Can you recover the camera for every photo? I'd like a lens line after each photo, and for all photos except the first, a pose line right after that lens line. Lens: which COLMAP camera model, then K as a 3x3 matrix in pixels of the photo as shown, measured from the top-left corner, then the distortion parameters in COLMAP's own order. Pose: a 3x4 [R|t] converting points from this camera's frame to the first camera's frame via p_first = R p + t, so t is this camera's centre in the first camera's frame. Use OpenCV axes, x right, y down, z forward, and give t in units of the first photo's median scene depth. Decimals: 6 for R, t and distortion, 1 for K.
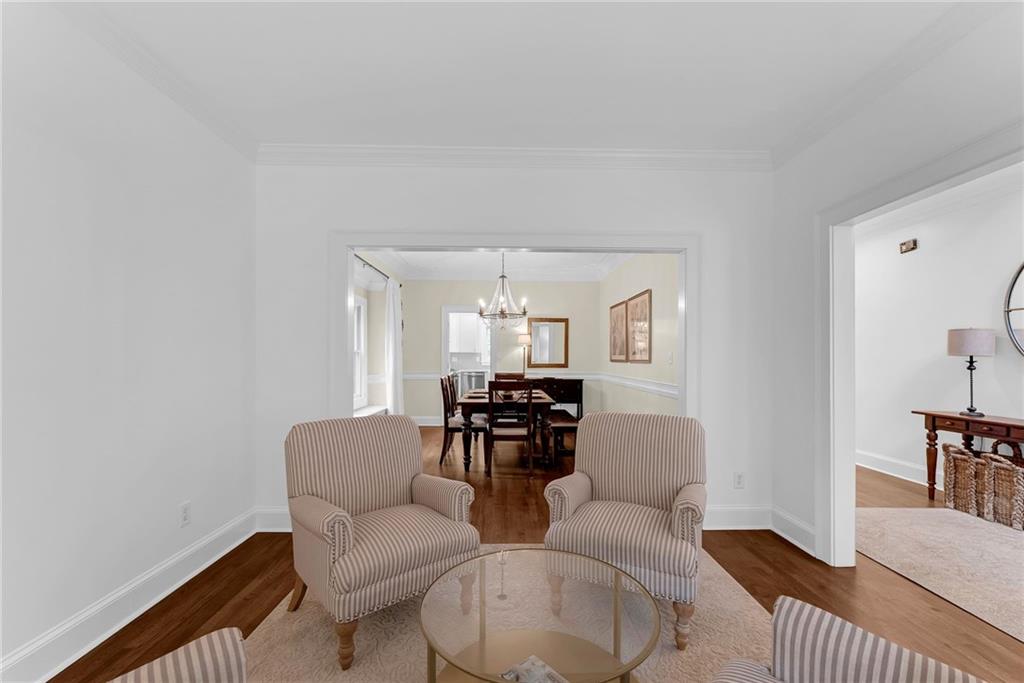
lens RADIAL K [[435.6, 0, 512.8], [0, 435.6, 345.6], [0, 0, 1]] dist [0.000172, 0.000015]
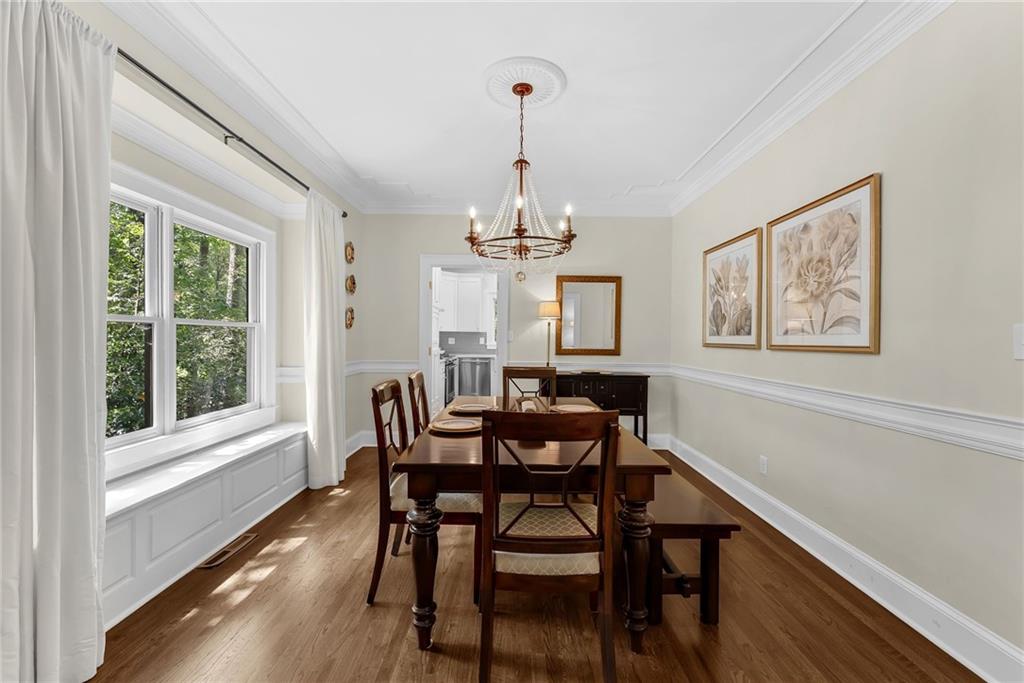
lens RADIAL K [[435.6, 0, 512.8], [0, 435.6, 345.6], [0, 0, 1]] dist [0.000172, 0.000015]
pose [[0.999730, 0.006499, -0.022322, -0.015418], [-0.005560, 0.999108, 0.041852, 0.012418], [0.022574, -0.041717, 0.998874, 0.409805]]
